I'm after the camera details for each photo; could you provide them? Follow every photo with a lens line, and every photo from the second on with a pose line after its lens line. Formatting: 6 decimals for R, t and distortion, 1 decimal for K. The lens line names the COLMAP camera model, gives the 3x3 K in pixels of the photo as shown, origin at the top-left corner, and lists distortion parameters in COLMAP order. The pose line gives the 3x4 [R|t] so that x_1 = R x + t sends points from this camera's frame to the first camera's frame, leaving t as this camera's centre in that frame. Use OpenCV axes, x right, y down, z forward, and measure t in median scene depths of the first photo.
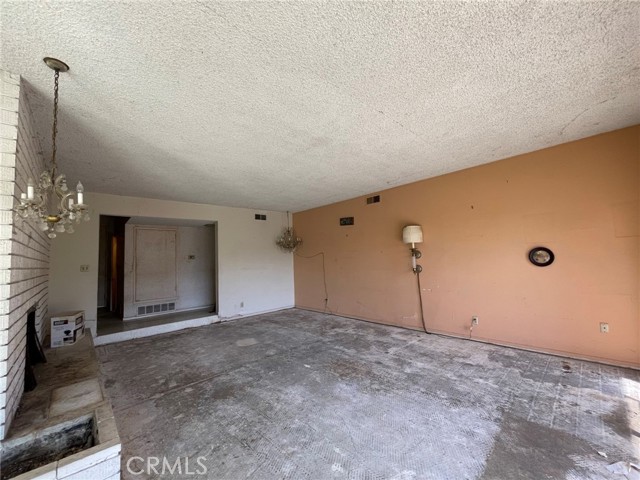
lens RADIAL K [[257.1, 0, 322.8], [0, 257.1, 240.5], [0, 0, 1]] dist [-0.000145, -0.000902]
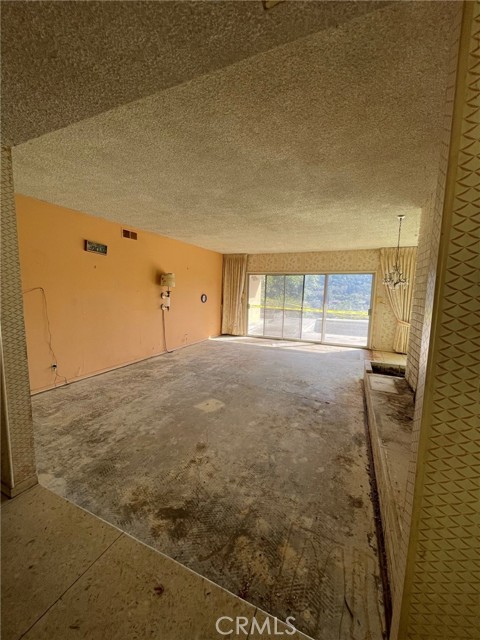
lens RADIAL K [[257.1, 0, 239.6], [0, 257.1, 317.9], [0, 0, 1]] dist [-0.000145, -0.000902]
pose [[-0.385018, -0.068834, 0.920339, -1.088884], [-0.069152, 0.996563, 0.045605, 0.092248], [-0.920315, -0.046084, -0.388455, 1.300385]]
